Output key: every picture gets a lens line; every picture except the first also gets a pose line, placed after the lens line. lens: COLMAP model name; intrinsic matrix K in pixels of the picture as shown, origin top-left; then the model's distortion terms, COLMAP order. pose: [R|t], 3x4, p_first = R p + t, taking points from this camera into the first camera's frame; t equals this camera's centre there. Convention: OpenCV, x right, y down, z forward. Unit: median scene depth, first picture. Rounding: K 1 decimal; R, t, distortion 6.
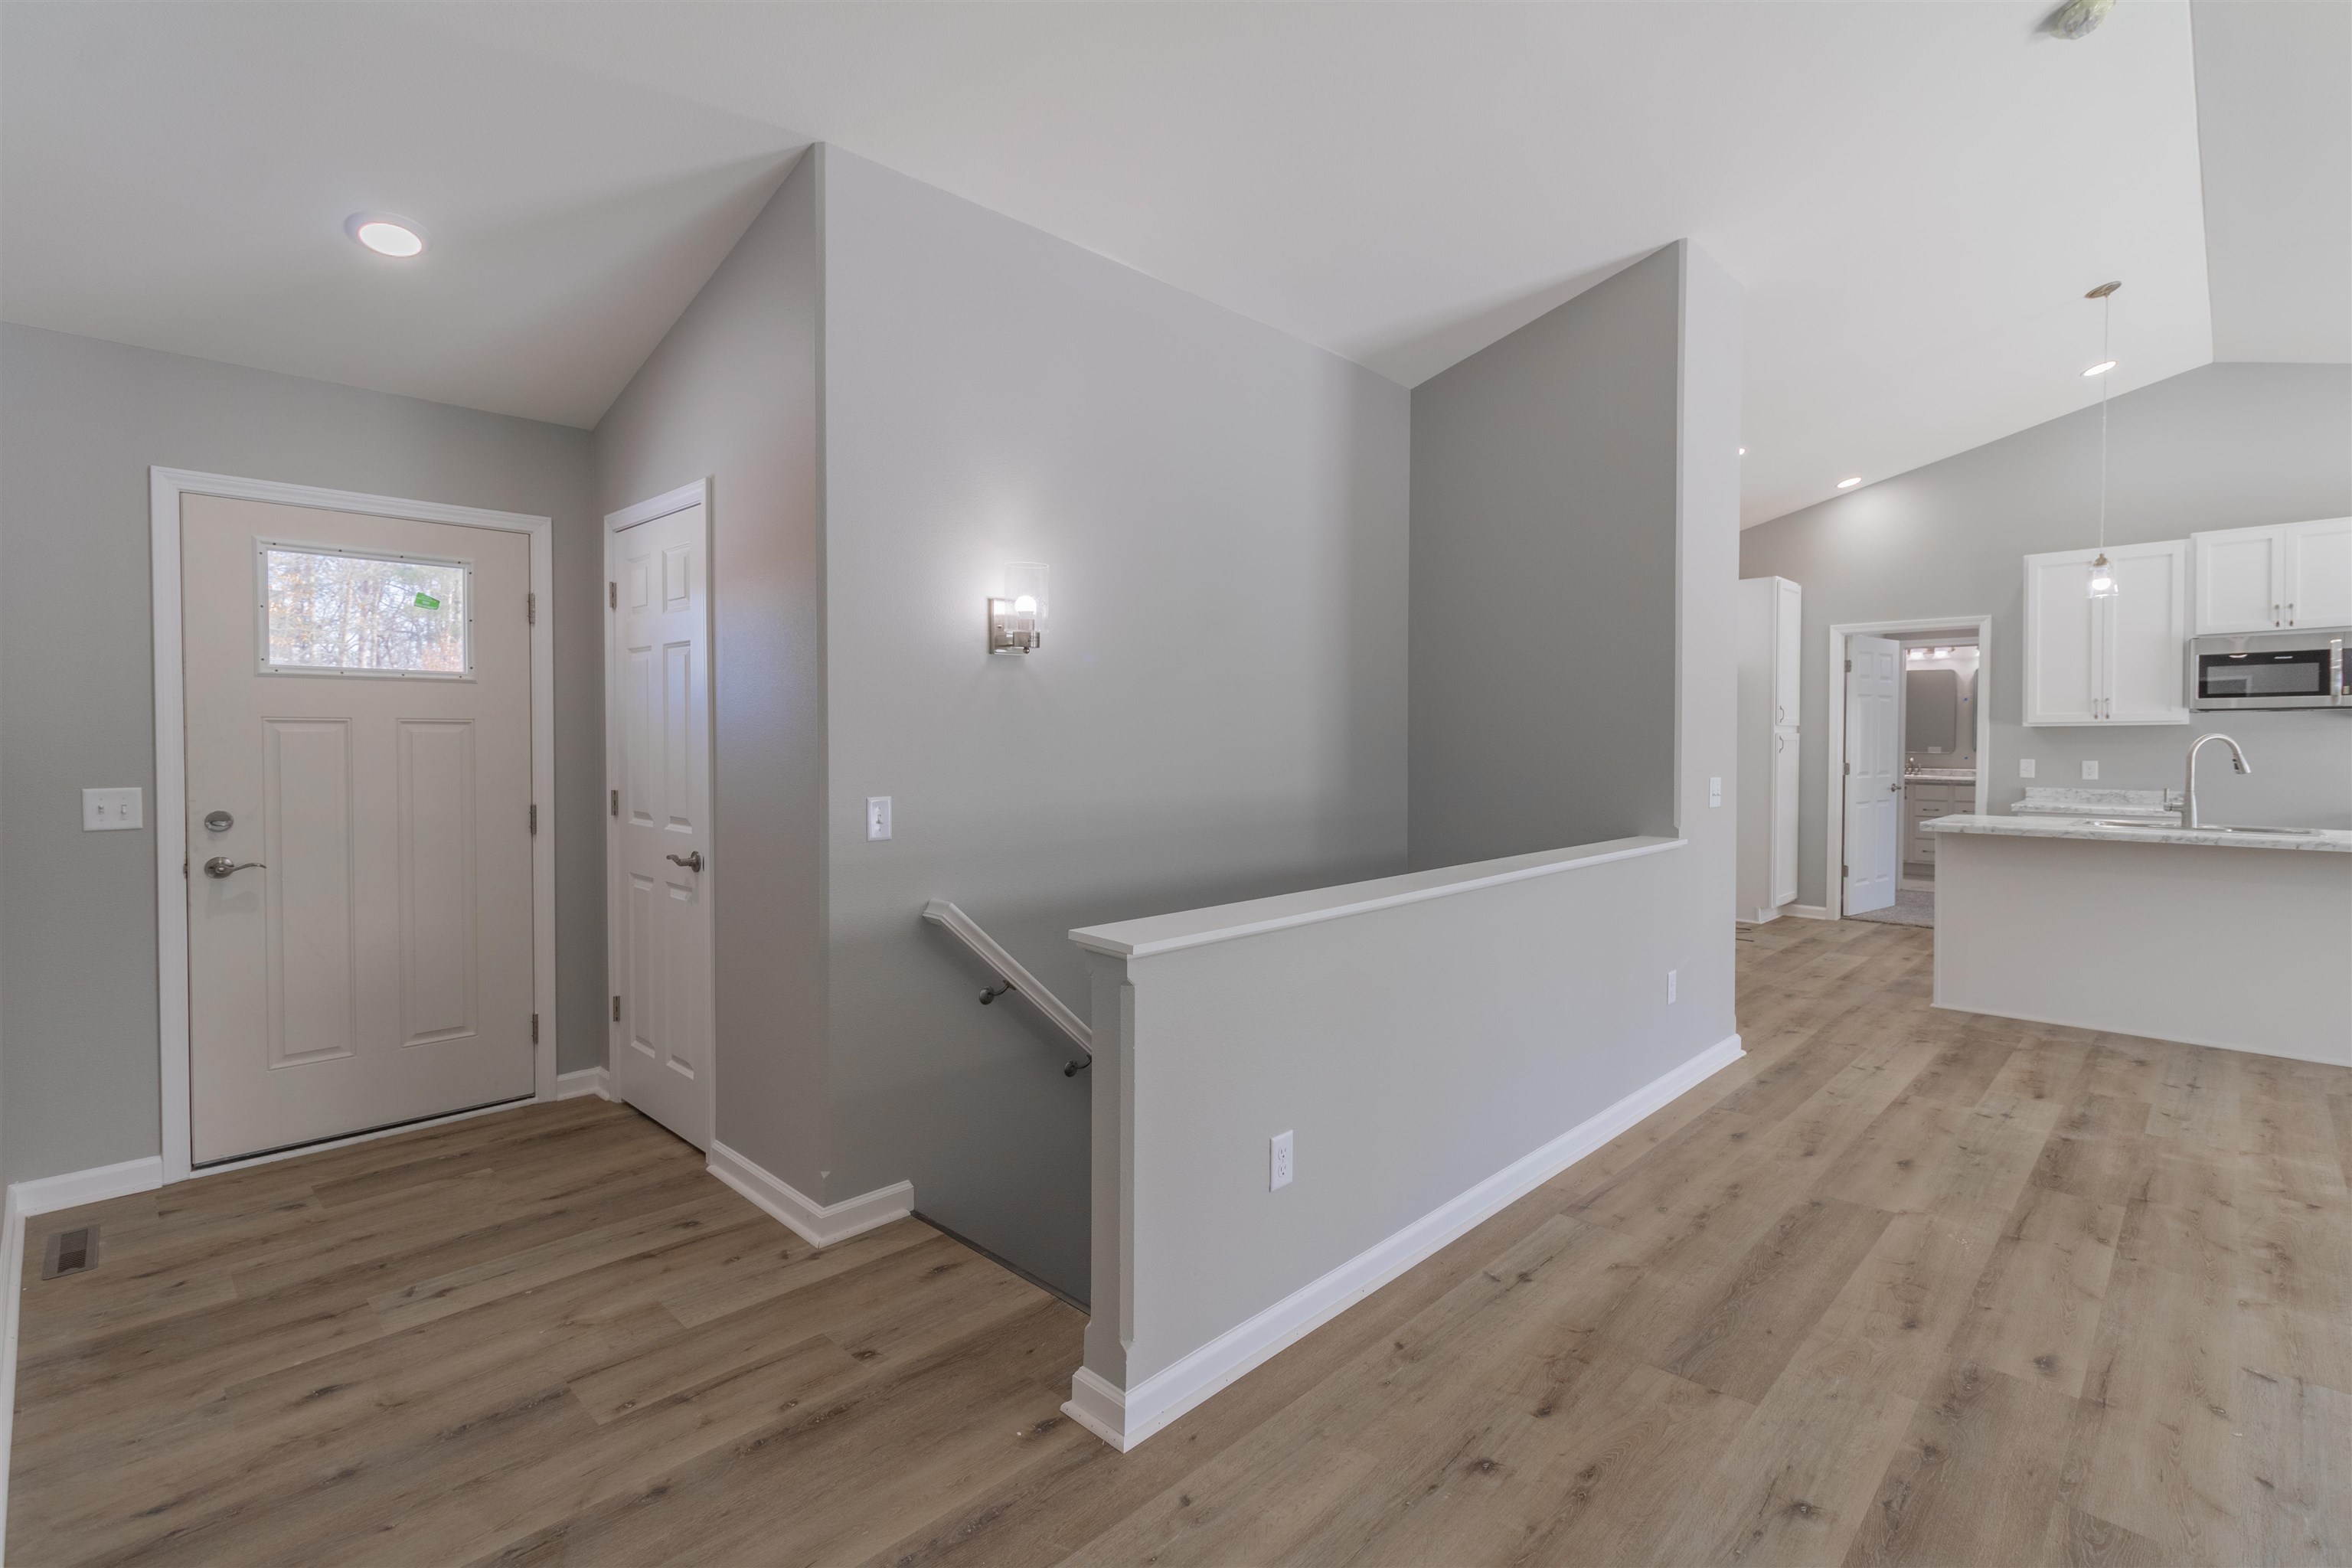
lens RADIAL K [[1084.2, 0, 1195.2], [0, 1084.2, 761.6], [0, 0, 1]] dist [0.003113, -0.001087]
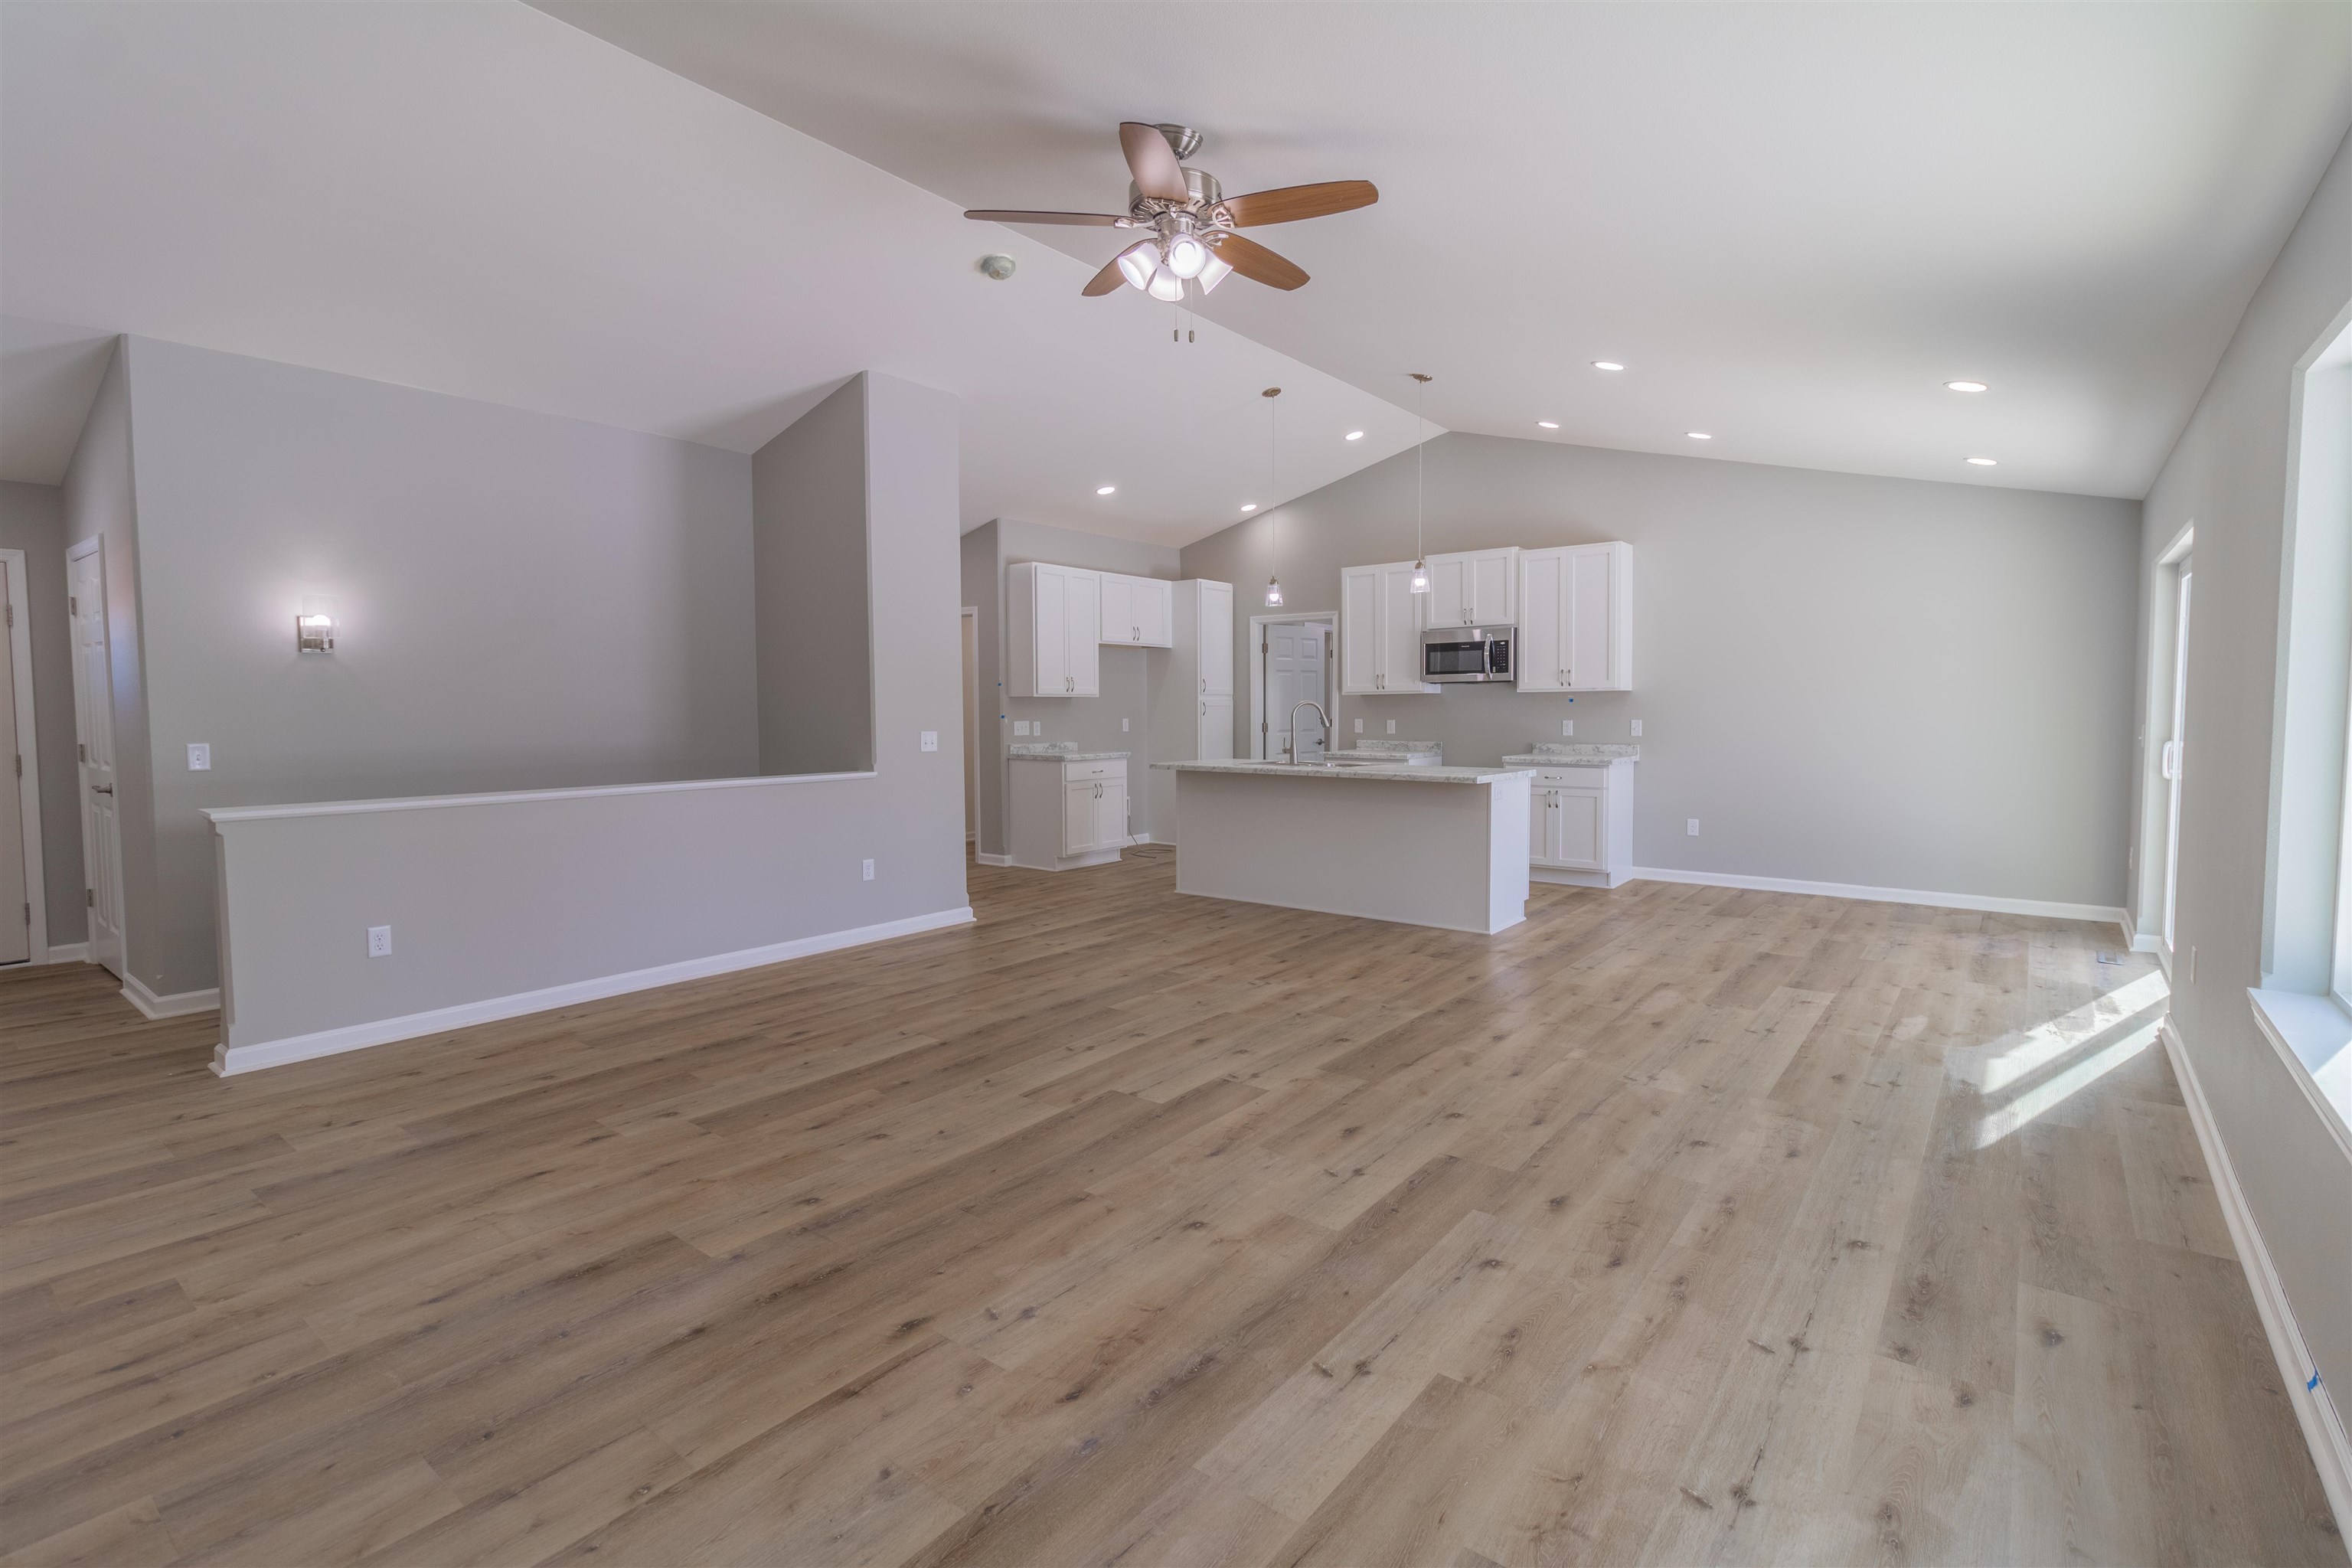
lens RADIAL K [[1084.2, 0, 1195.2], [0, 1084.2, 761.6], [0, 0, 1]] dist [0.003113, -0.001087]
pose [[0.993978, -0.008699, 0.109230, 0.750868], [0.005239, 0.999476, 0.031929, 0.011485], [-0.109451, -0.031165, 0.993504, -0.565823]]
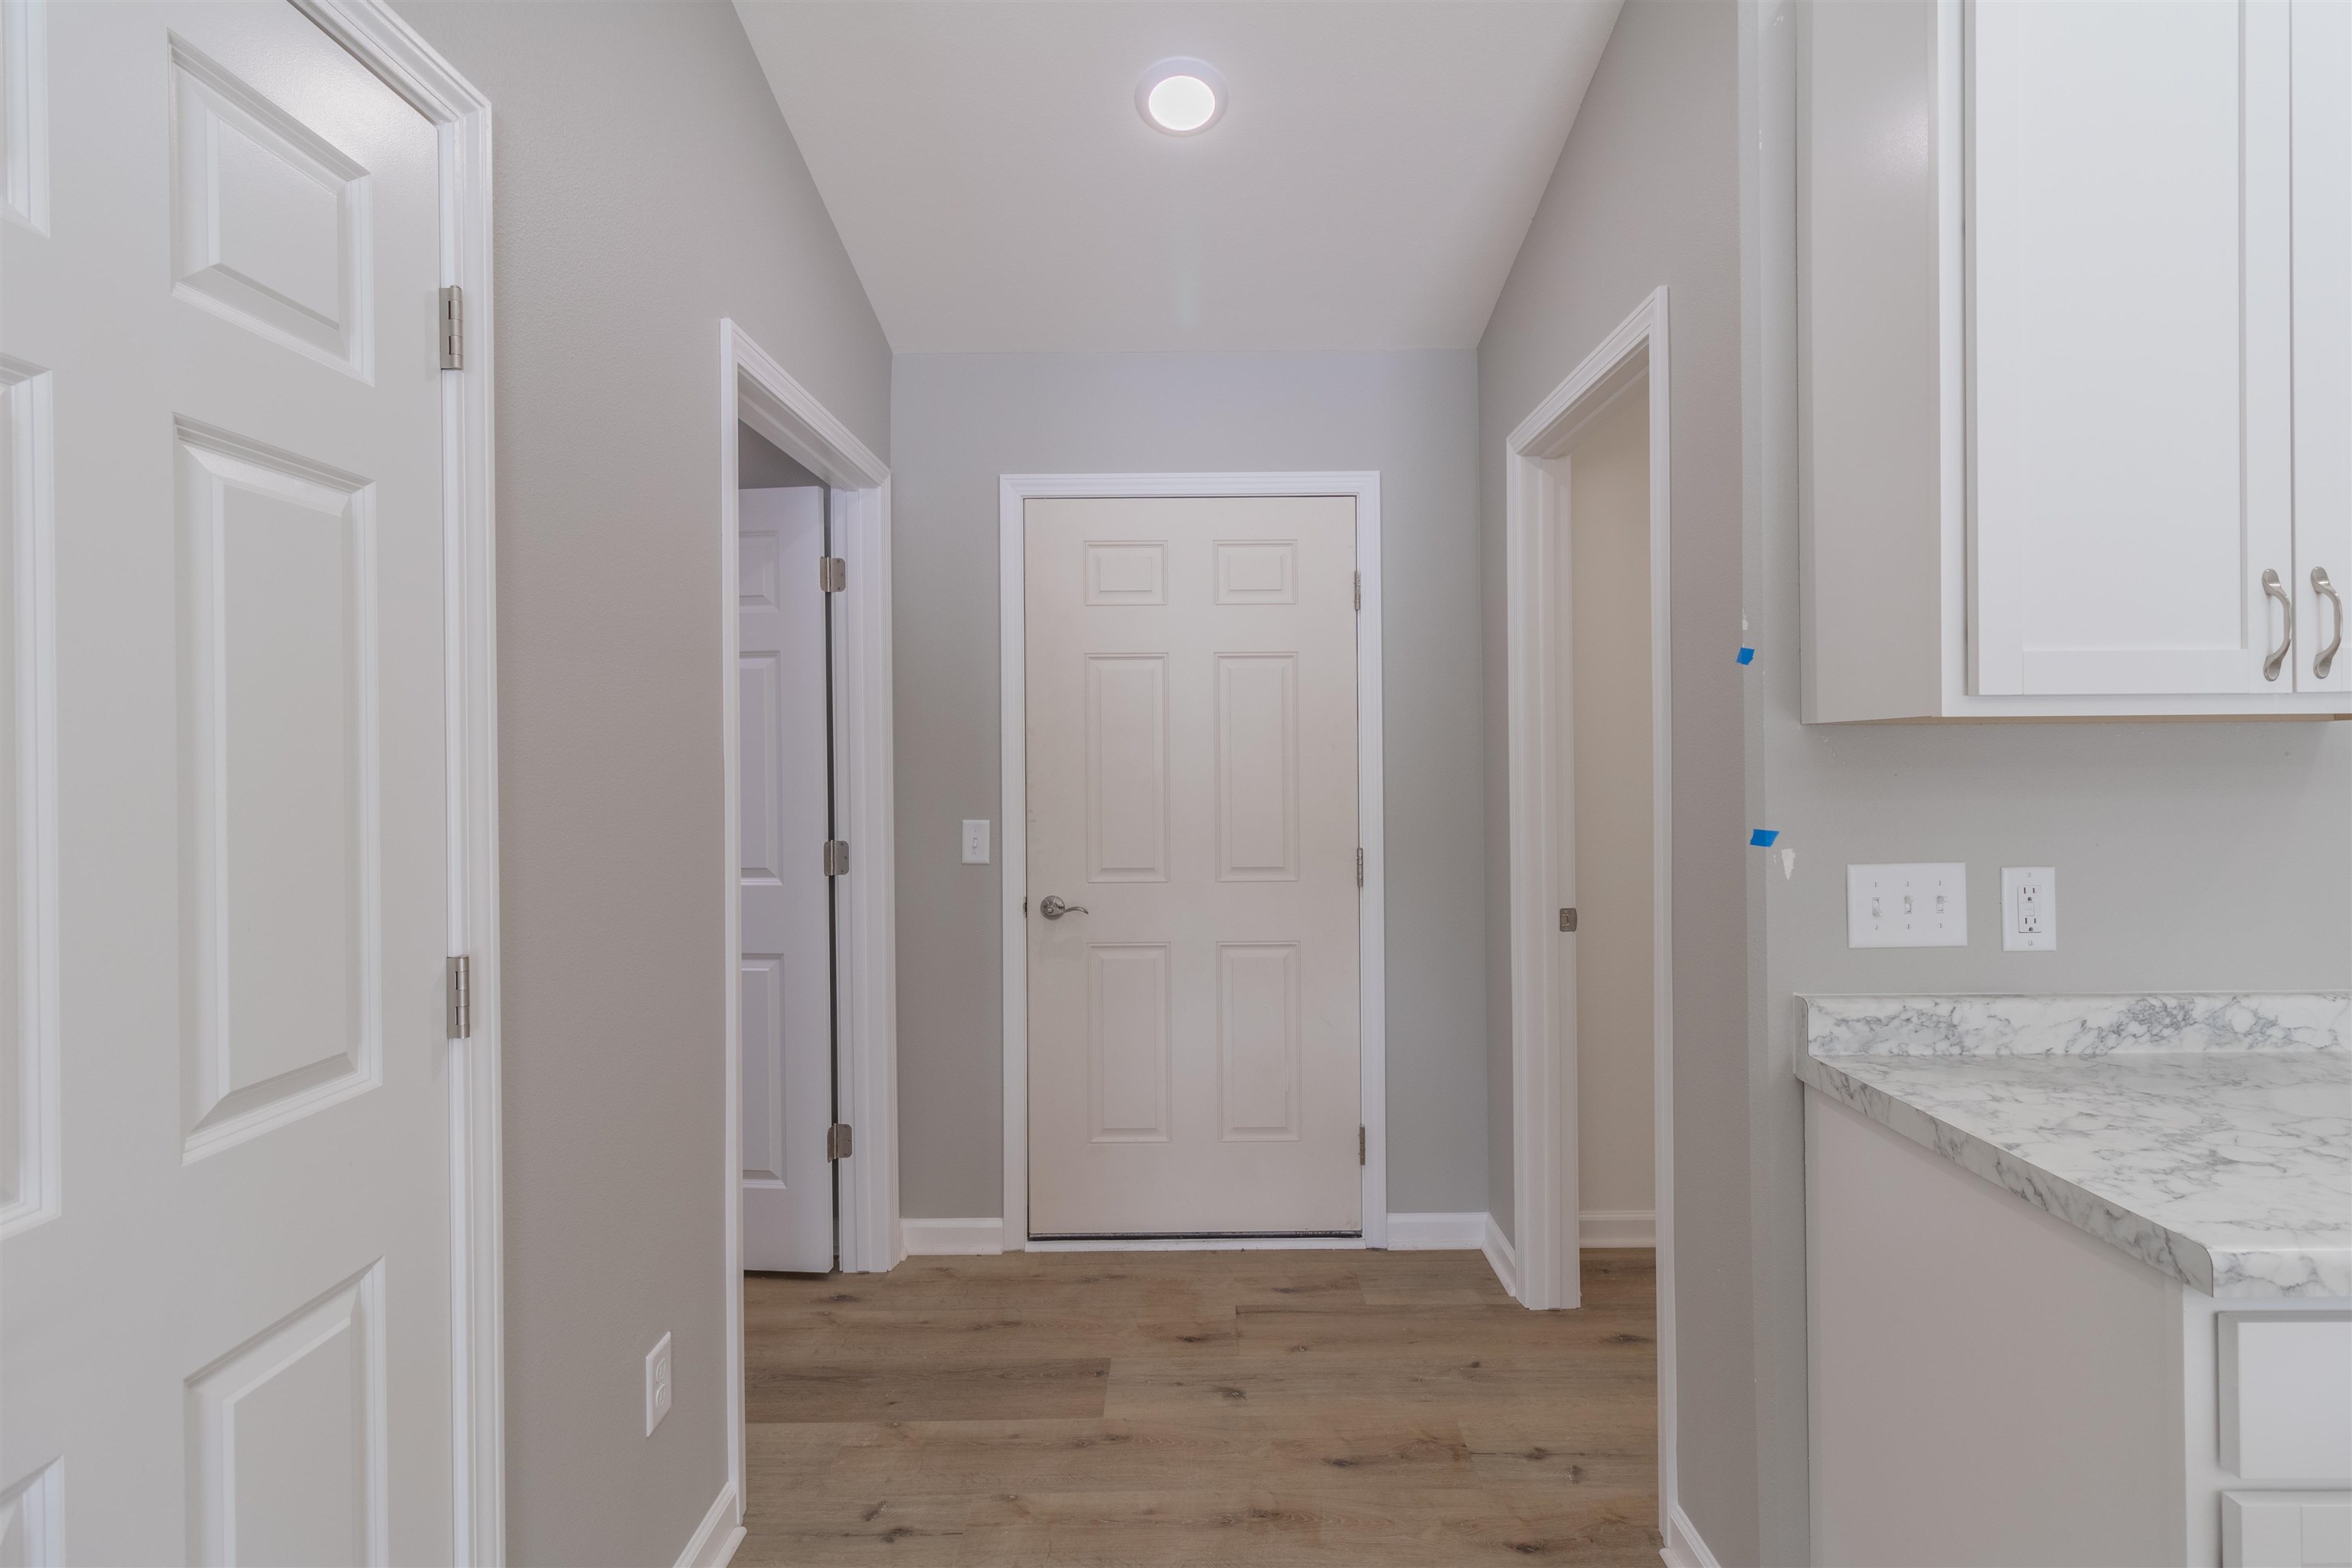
lens RADIAL K [[1084.2, 0, 1195.2], [0, 1084.2, 761.6], [0, 0, 1]] dist [0.003113, -0.001087]
pose [[0.692573, -0.005423, -0.721328, 0.743488], [-0.006078, 0.999892, -0.013353, -0.033067], [0.721322, 0.013632, 0.692465, 1.286053]]
